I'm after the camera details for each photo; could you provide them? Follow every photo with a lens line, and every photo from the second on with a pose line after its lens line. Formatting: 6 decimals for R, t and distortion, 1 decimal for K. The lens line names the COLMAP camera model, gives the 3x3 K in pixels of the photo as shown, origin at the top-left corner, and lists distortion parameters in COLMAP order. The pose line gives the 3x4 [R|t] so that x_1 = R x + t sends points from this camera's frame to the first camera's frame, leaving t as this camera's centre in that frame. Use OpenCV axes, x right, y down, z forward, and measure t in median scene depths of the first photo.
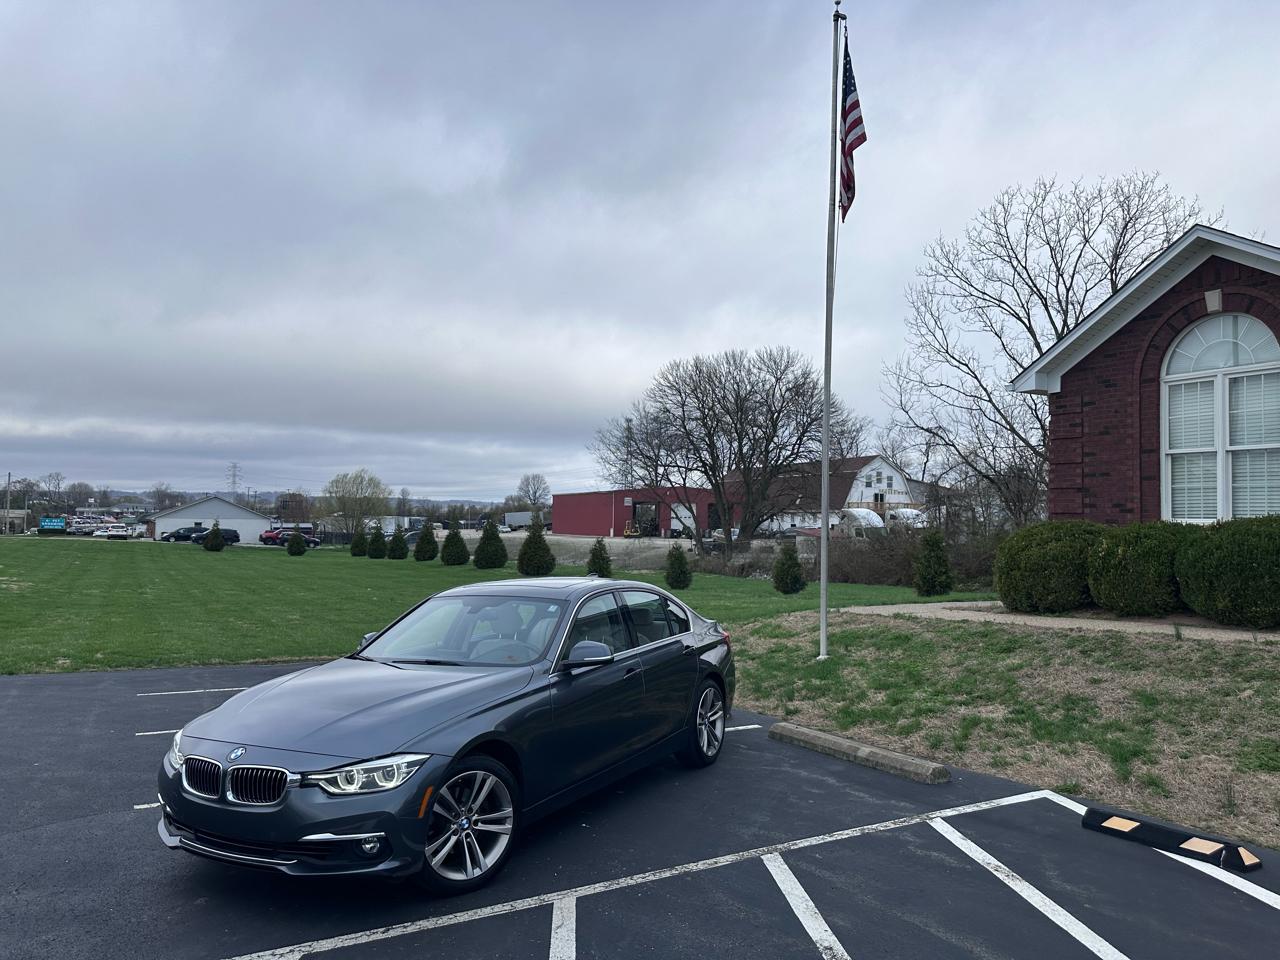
lens RADIAL K [[909.0, 0, 640.0], [0, 909.0, 480.0], [0, 0, 1]] dist [0.049186, -0.058486]
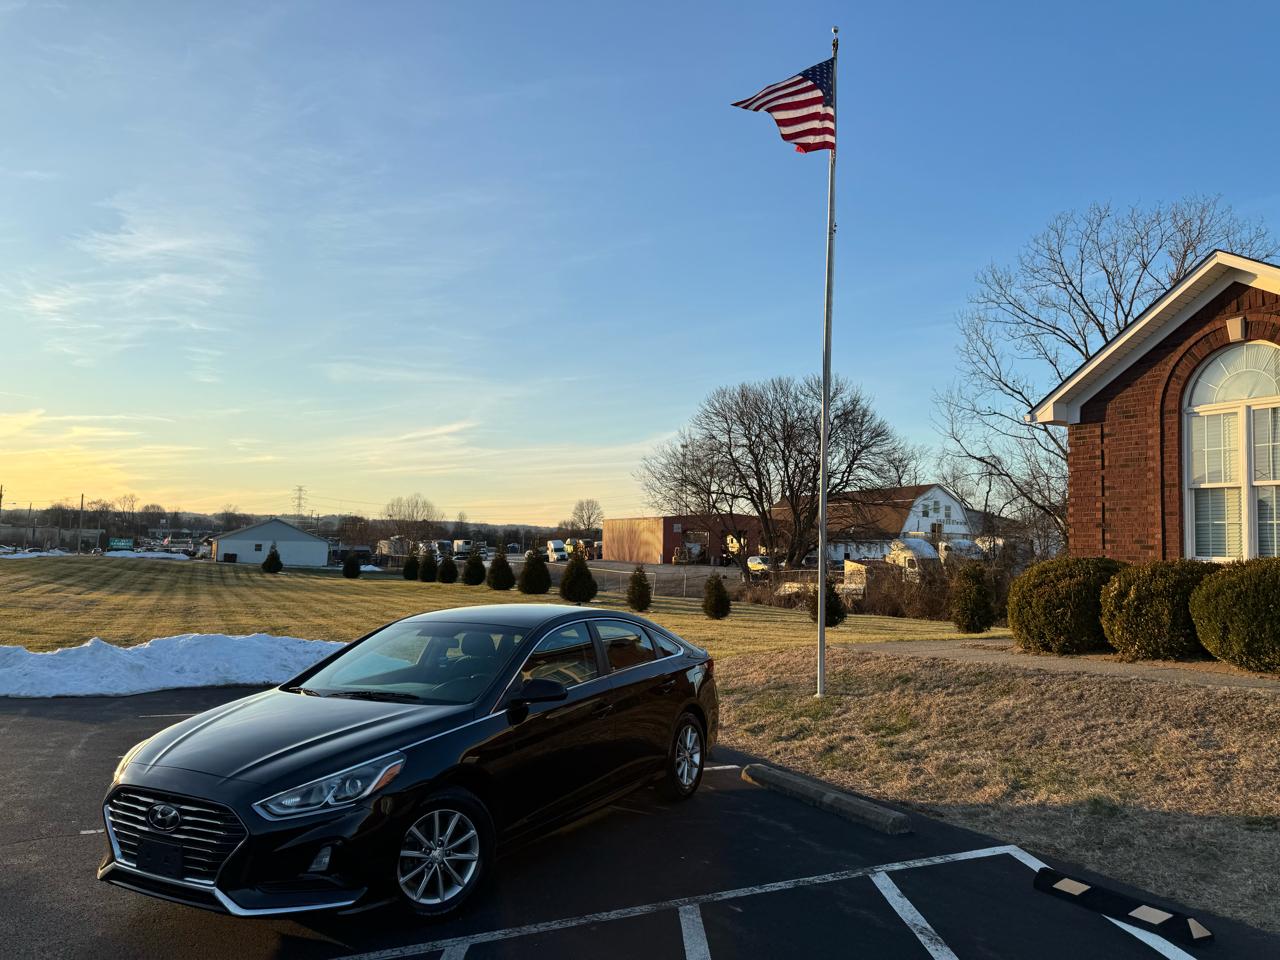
lens RADIAL K [[913.4, 0, 638.1], [0, 913.4, 475.6], [0, 0, 1]] dist [0.027958, -0.025676]
pose [[0.997916, 0.008304, -0.063984, 0.056858], [-0.010435, 0.999400, -0.033038, -0.003691], [0.063671, 0.033636, 0.997404, 0.008224]]
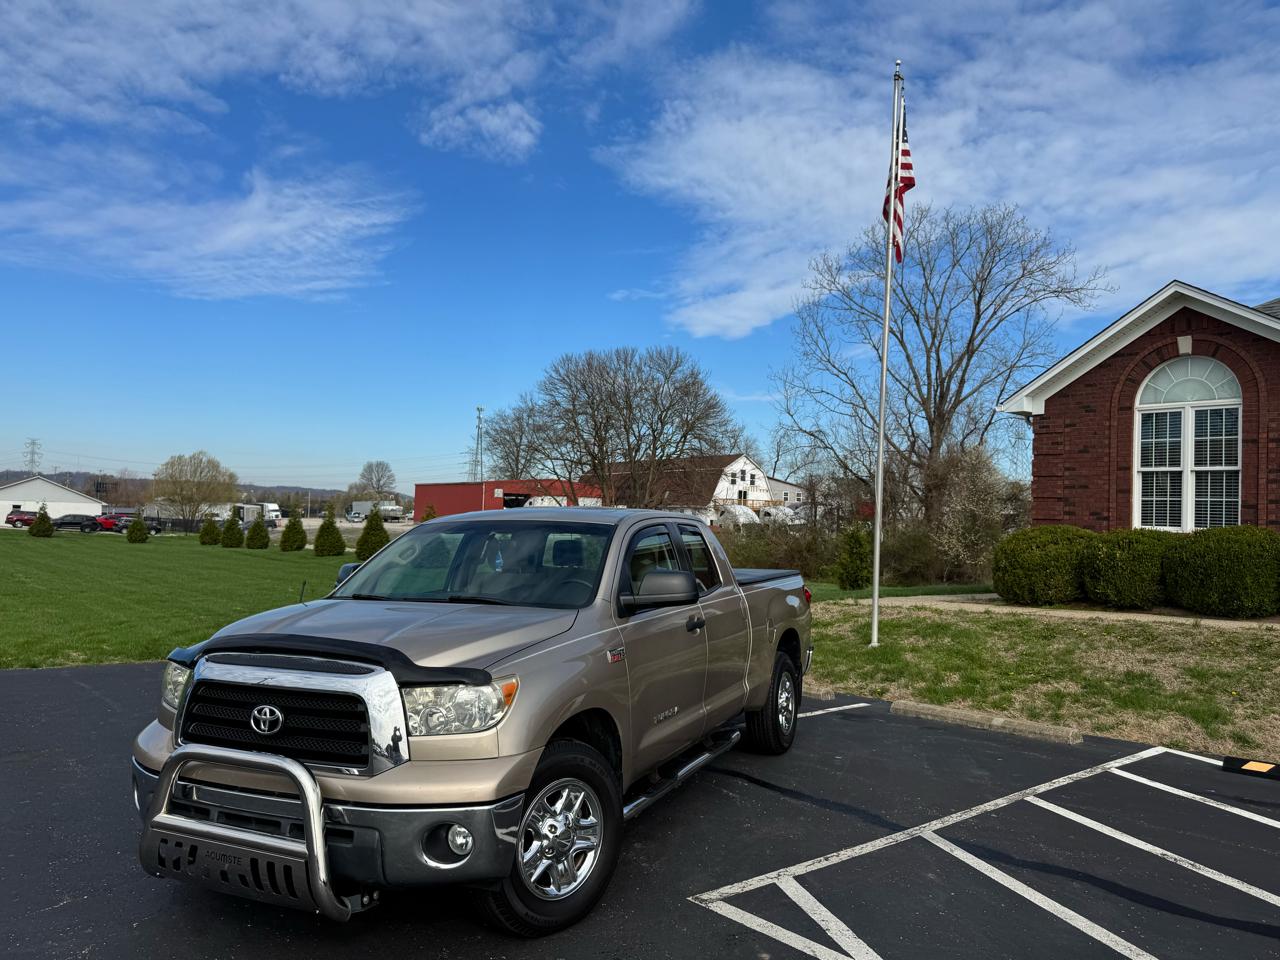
lens RADIAL K [[916.3, 0, 637.7], [0, 916.3, 476.0], [0, 0, 1]] dist [0.028142, -0.024233]
pose [[0.985626, 0.026395, 0.166868, -0.235637], [-0.027100, 0.999631, 0.001948, -0.006467], [-0.166755, -0.006443, 0.985977, -0.057445]]
